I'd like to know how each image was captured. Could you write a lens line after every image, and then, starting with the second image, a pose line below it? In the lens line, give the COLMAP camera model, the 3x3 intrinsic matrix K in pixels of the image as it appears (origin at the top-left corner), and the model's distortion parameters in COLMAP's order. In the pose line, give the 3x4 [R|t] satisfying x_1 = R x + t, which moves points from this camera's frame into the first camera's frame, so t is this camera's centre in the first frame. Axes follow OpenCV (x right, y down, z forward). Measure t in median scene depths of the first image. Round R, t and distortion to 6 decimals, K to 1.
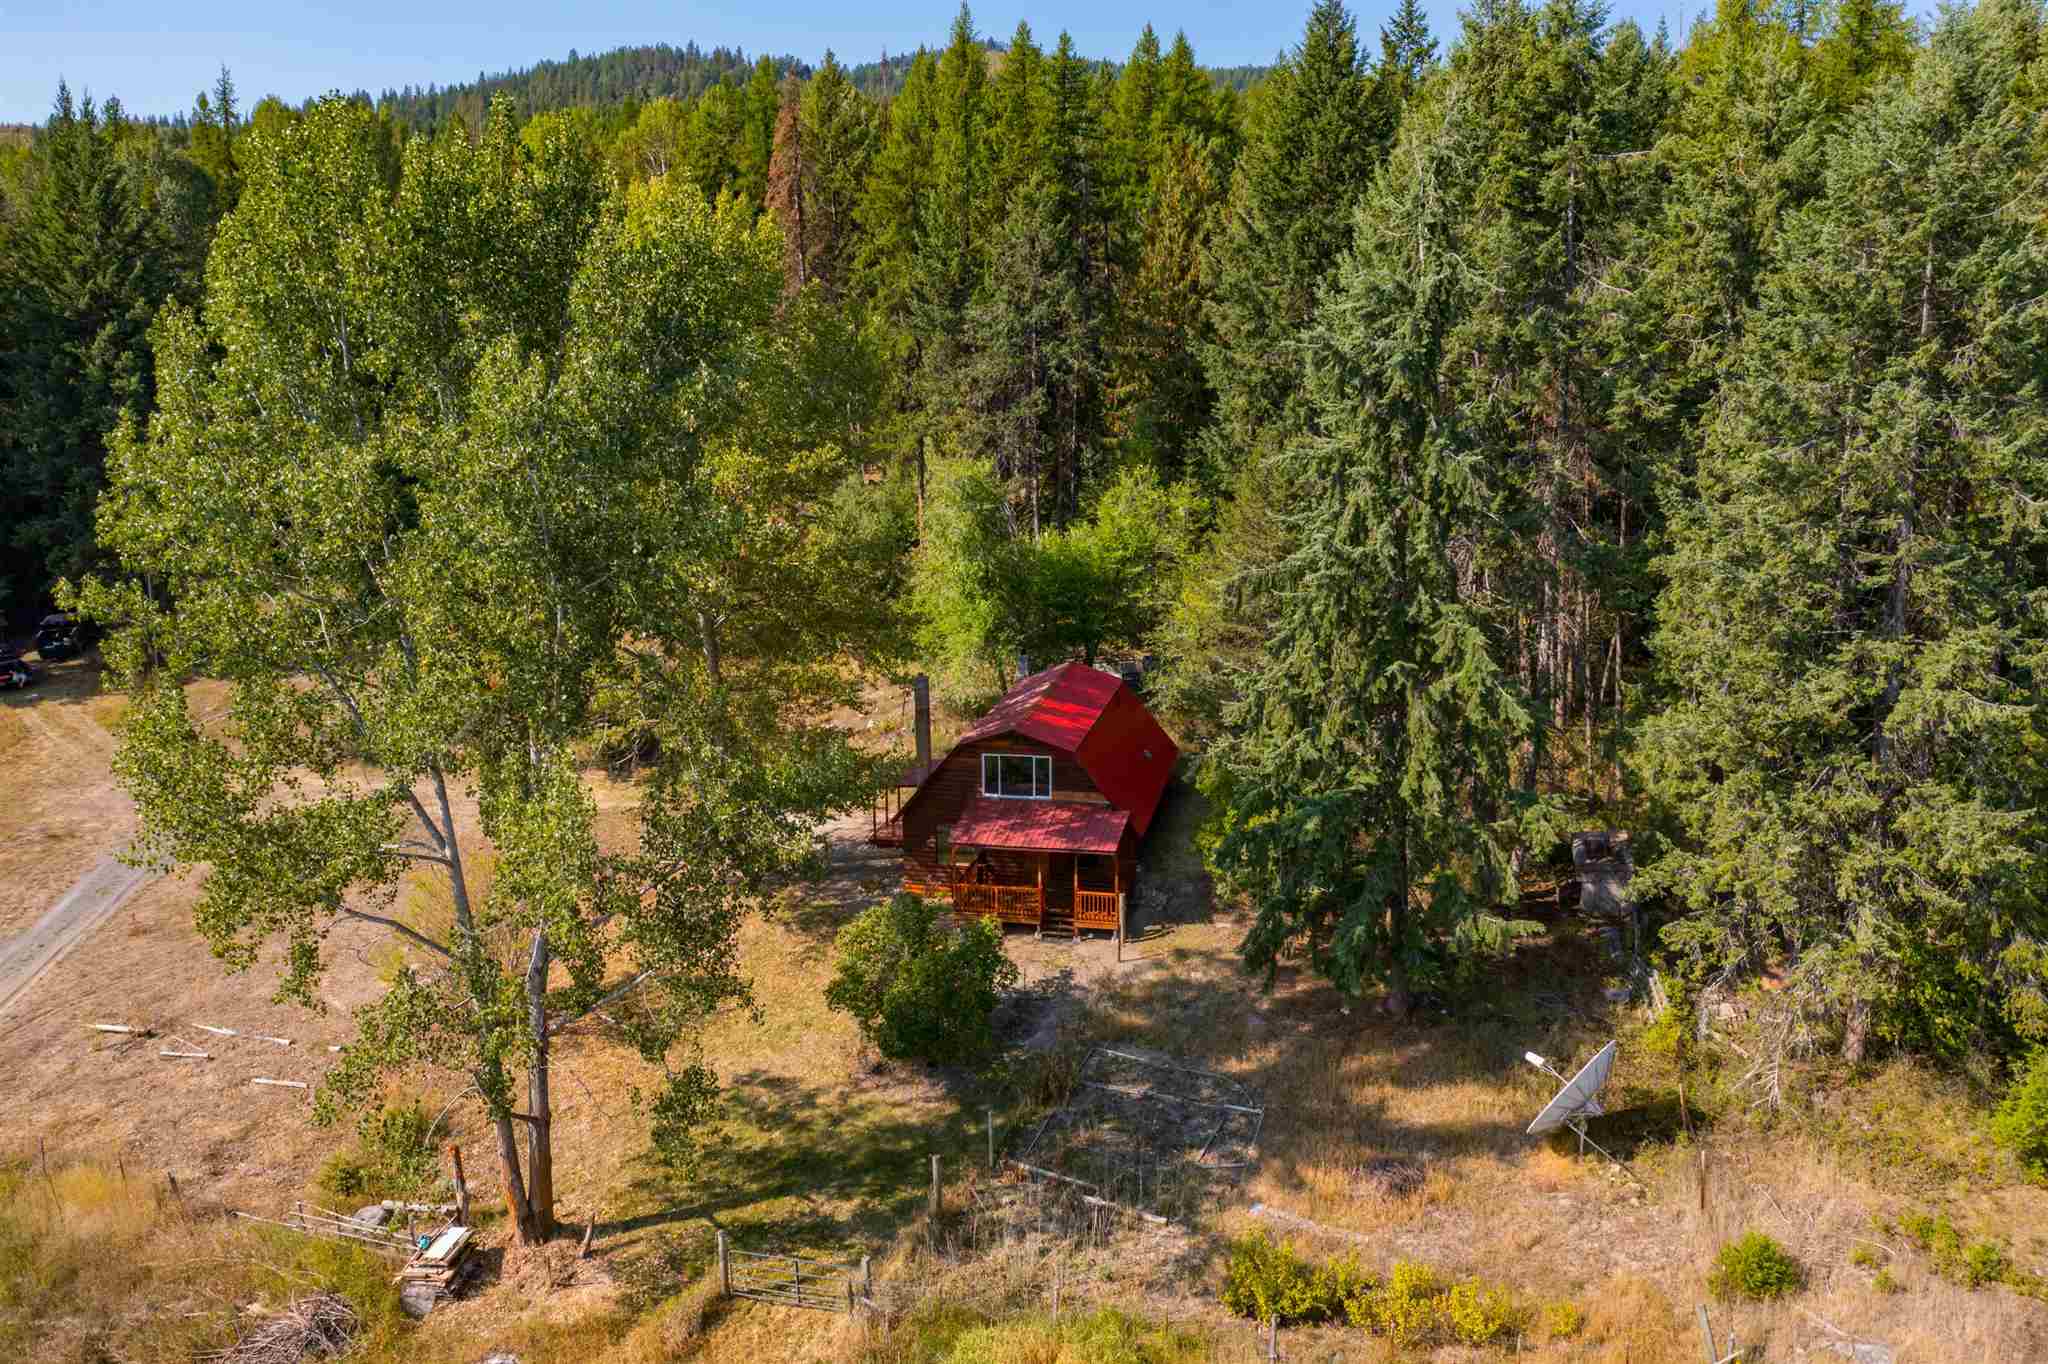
lens RADIAL K [[1626.9, 0, 1018.1], [0, 1626.9, 681.9], [0, 0, 1]] dist [-0.007282, -0.005842]
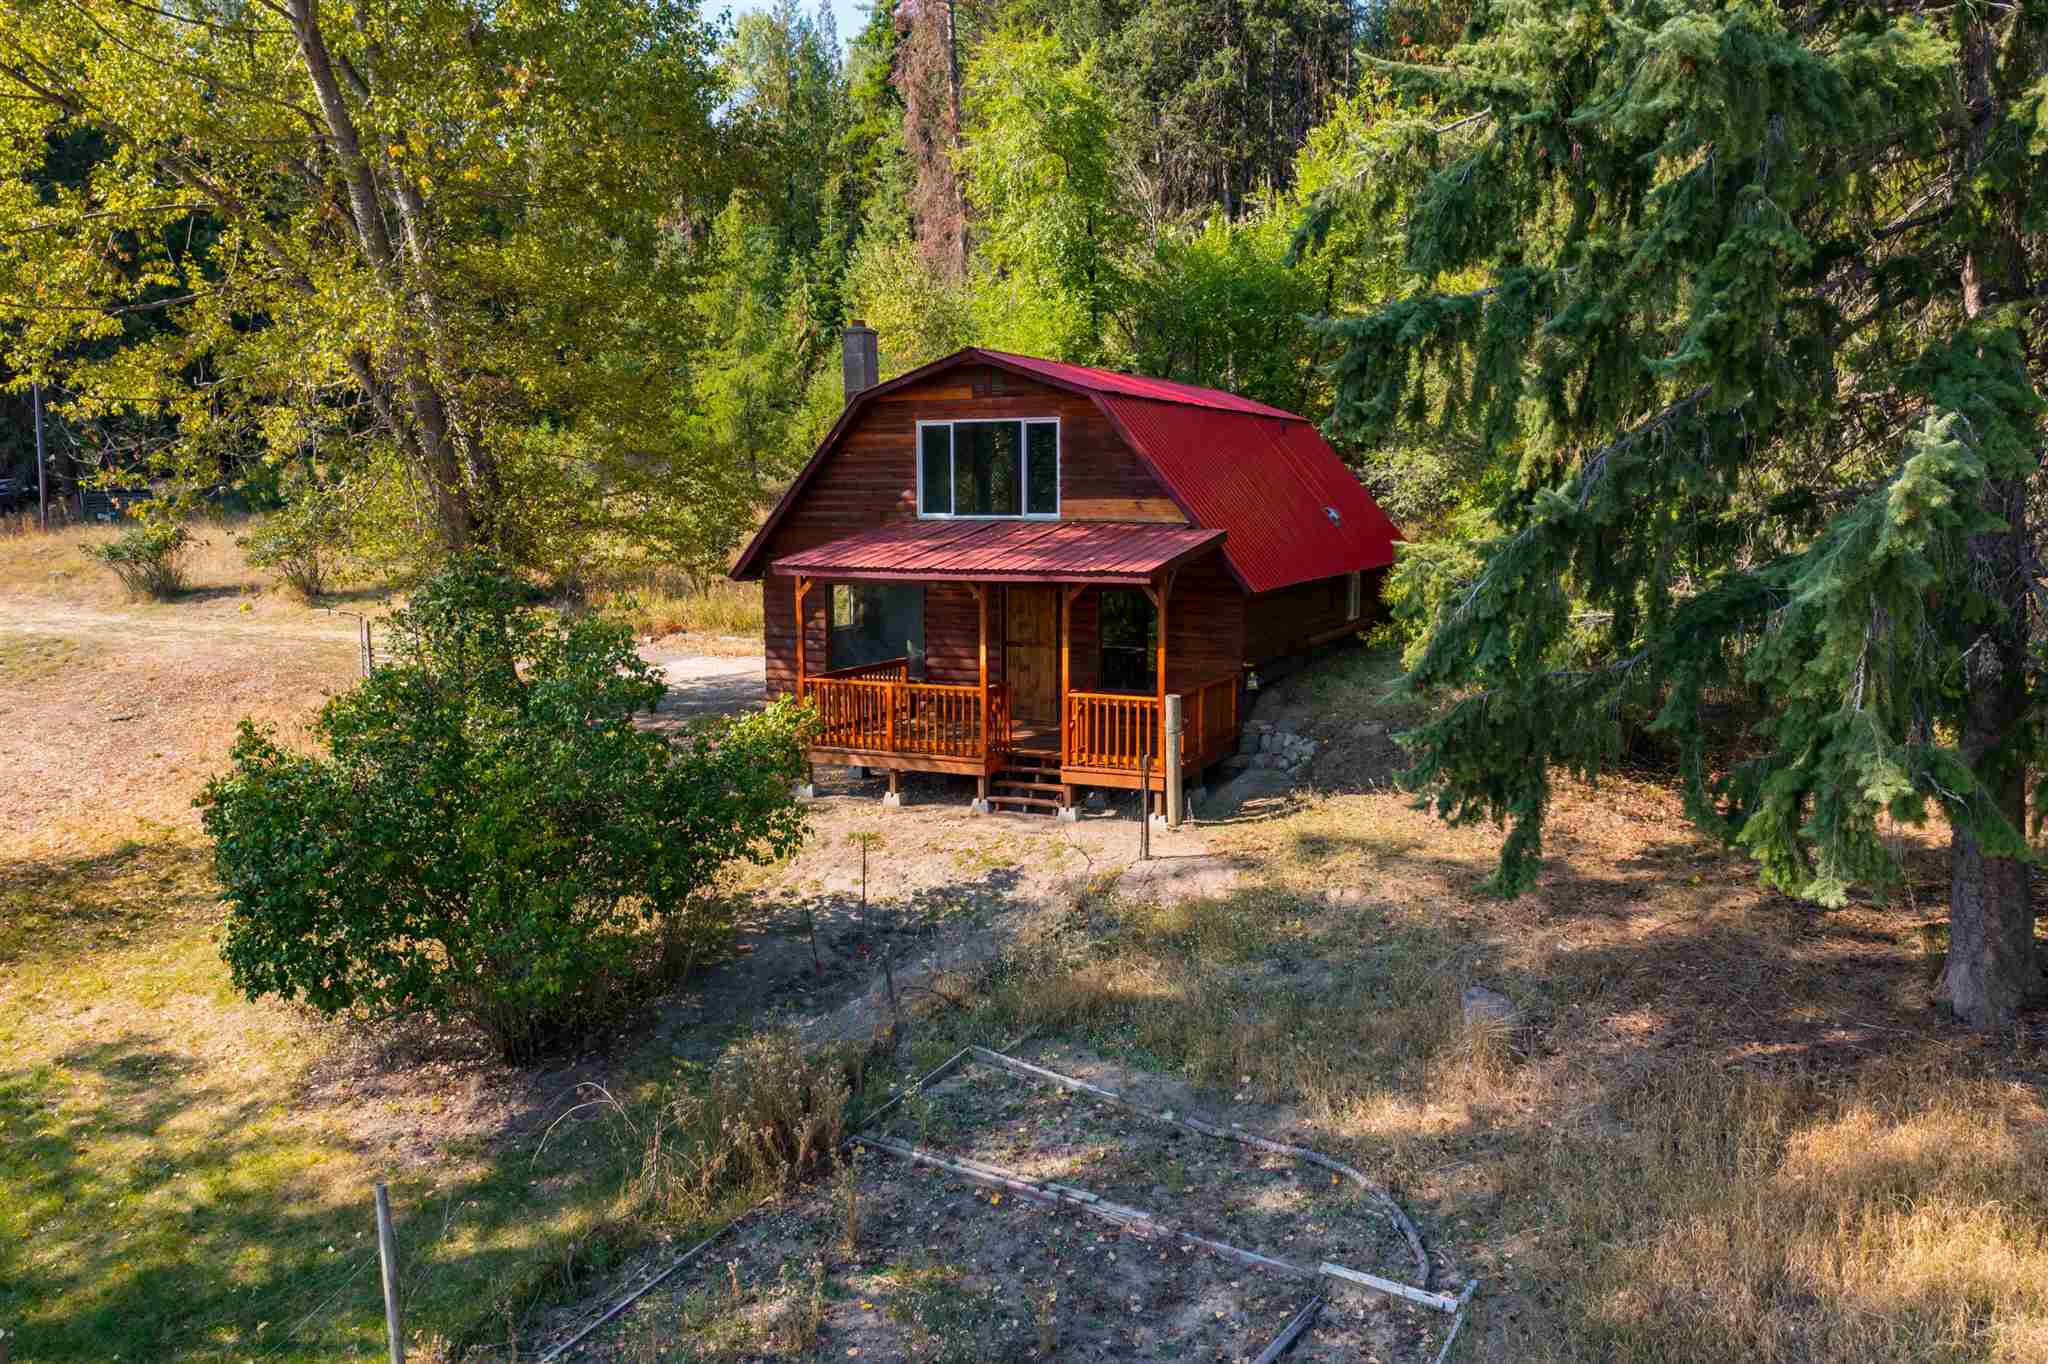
lens RADIAL K [[1626.9, 0, 1023.0], [0, 1626.9, 684.8], [0, 0, 1]] dist [-0.007282, -0.005842]
pose [[0.974993, 0.023400, -0.221001, 0.132050], [-0.043124, 0.995460, -0.084851, 0.186849], [0.218012, 0.092260, 0.971576, 0.699015]]
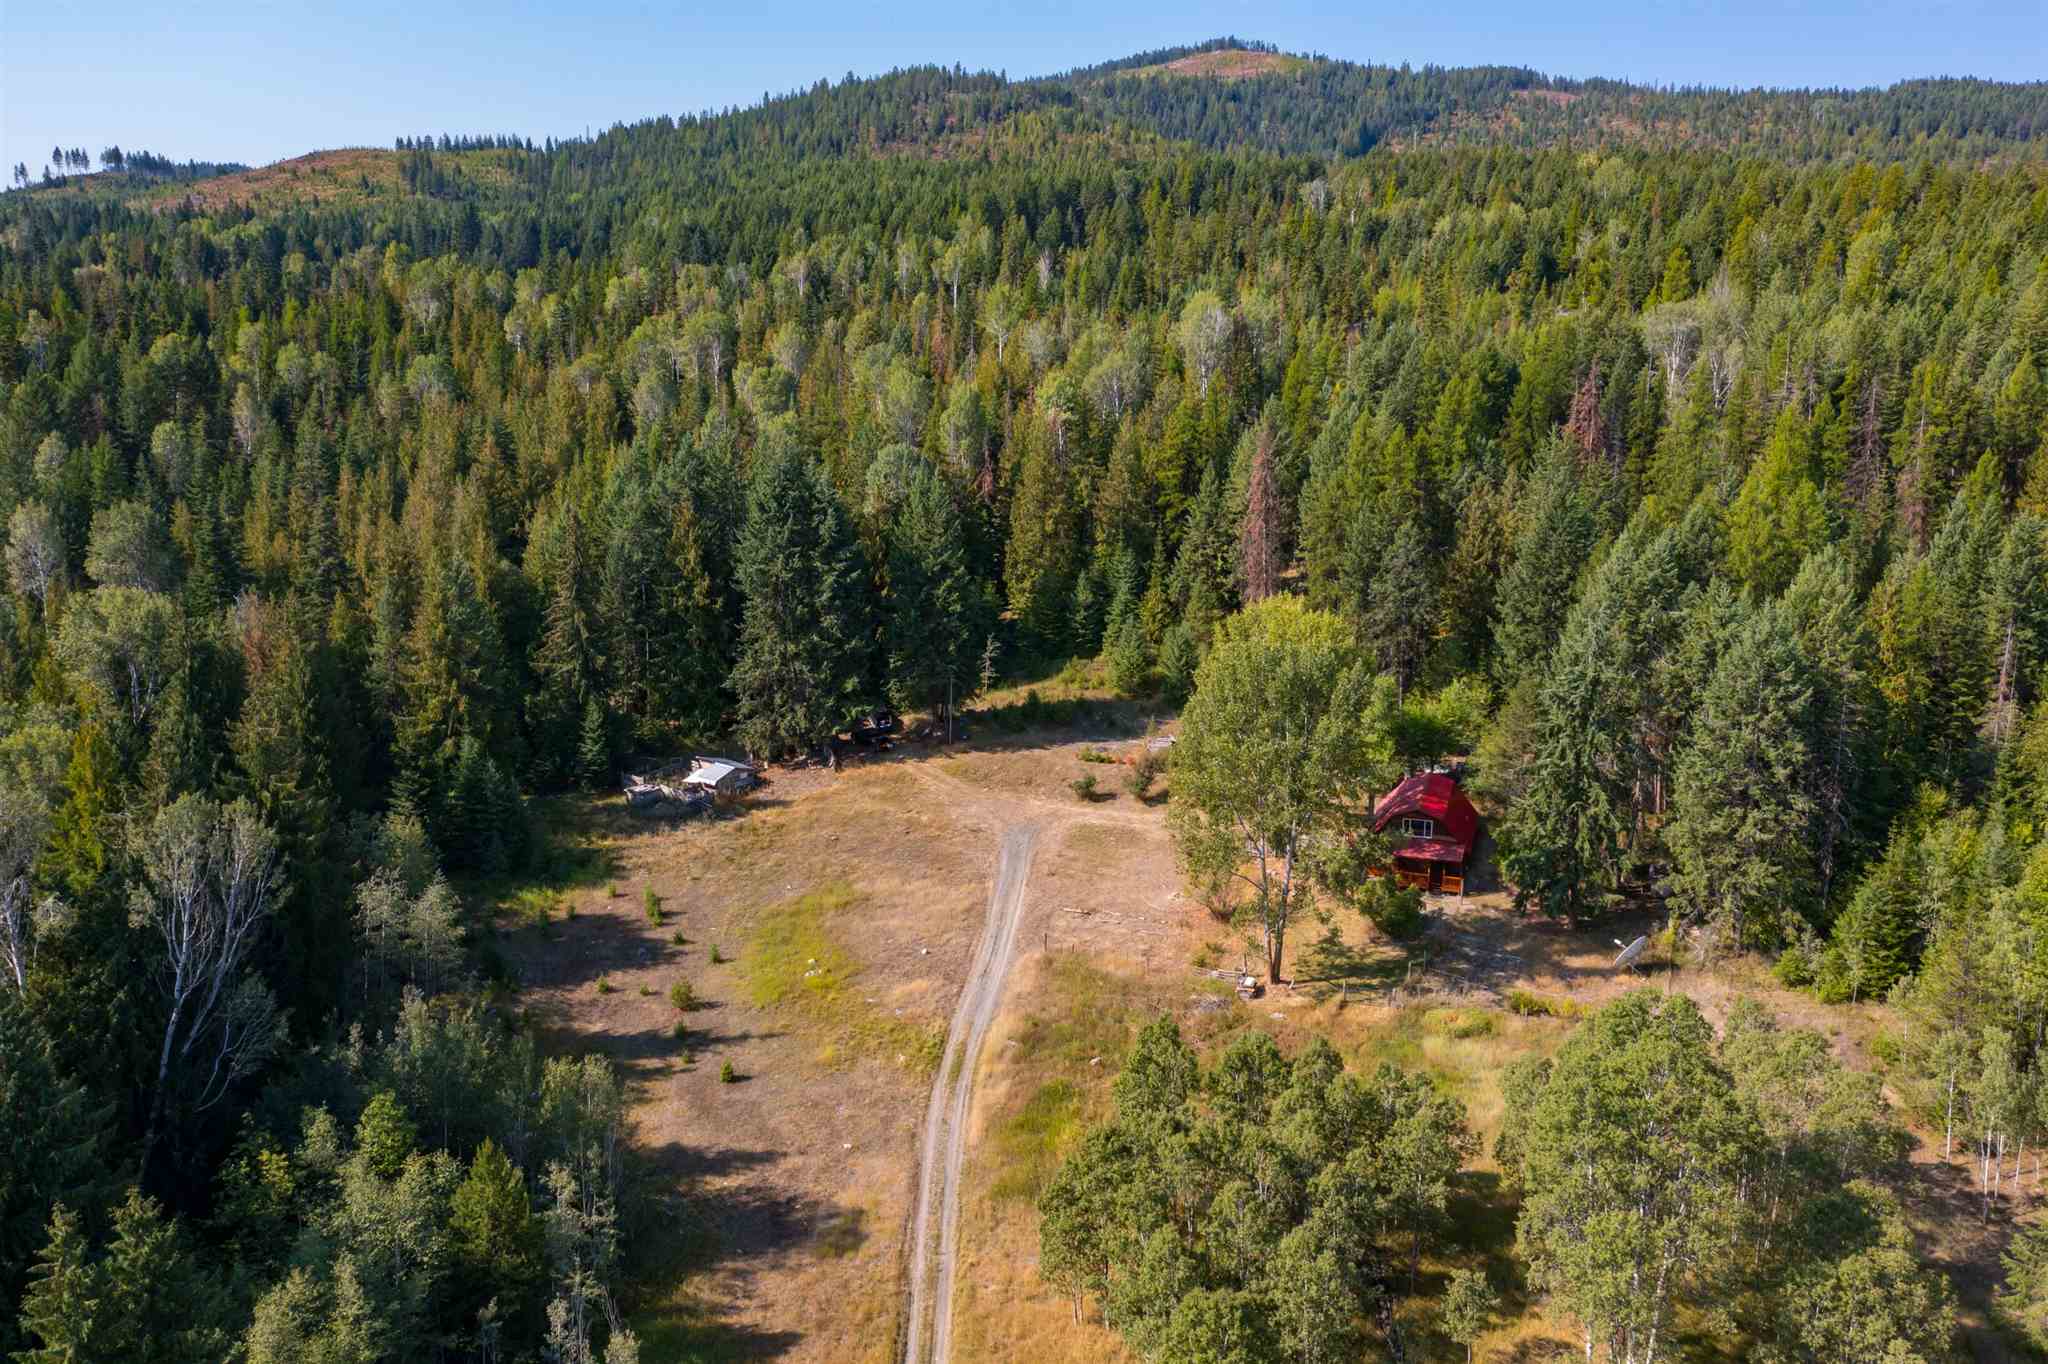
lens RADIAL K [[1626.9, 0, 1029.8], [0, 1626.9, 681.4], [0, 0, 1]] dist [-0.007282, -0.005842]
pose [[0.992274, 0.034109, -0.119288, -0.360358], [-0.032095, 0.999309, 0.018762, -0.233025], [0.119846, -0.014788, 0.992682, -1.824679]]
